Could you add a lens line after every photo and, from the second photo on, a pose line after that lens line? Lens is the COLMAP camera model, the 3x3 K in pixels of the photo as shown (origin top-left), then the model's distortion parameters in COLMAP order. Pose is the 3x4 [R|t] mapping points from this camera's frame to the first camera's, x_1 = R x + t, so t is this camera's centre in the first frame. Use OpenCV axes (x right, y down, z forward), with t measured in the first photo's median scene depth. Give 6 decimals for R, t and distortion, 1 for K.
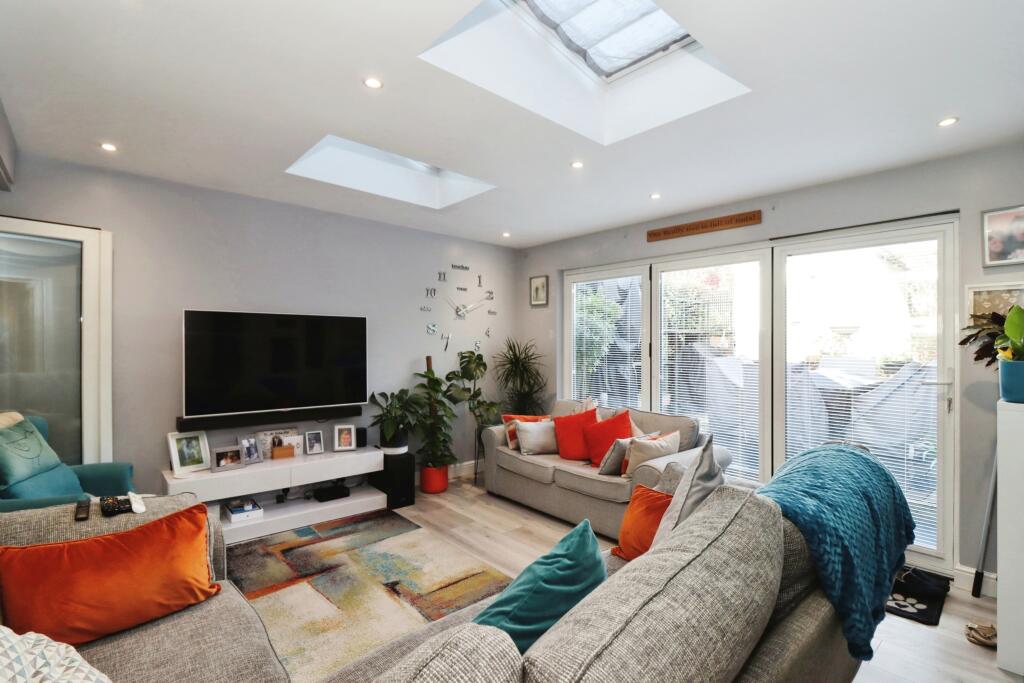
lens RADIAL K [[479.7, 0, 512.0], [0, 479.7, 341.5], [0, 0, 1]] dist [-0.004483, -0.000381]
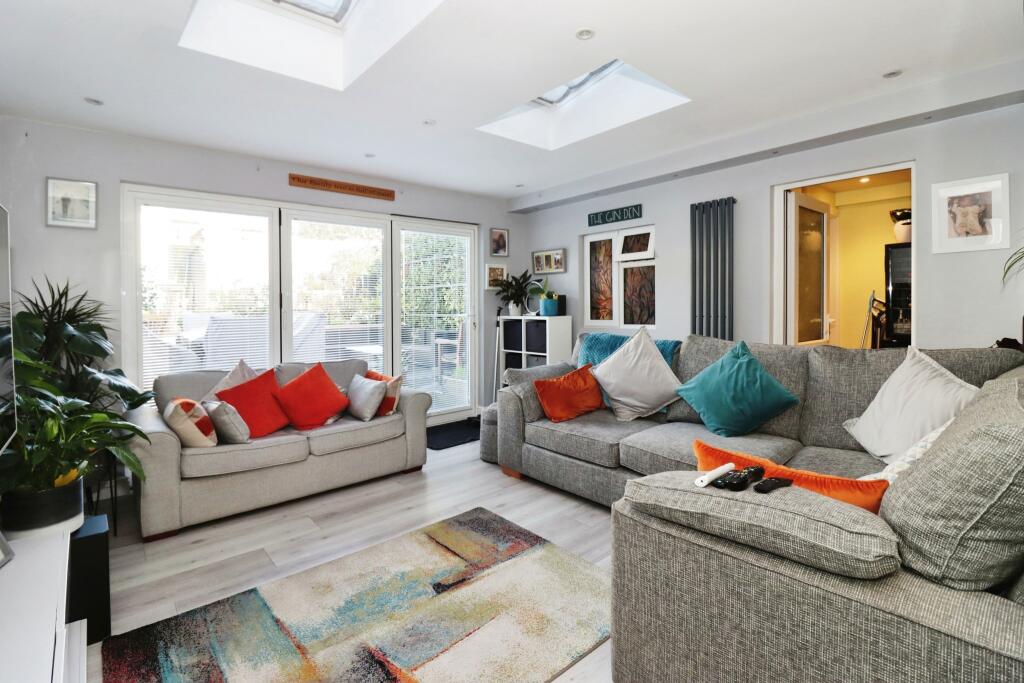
lens RADIAL K [[481.6, 0, 512.0], [0, 481.6, 303.3], [0, 0, 1]] dist [-0.000352, -0.000071]
pose [[0.011420, -0.011669, 0.999867, -0.806289], [0.004033, 0.999924, 0.011623, 0.019171], [-0.999927, 0.003900, 0.011466, 0.670777]]
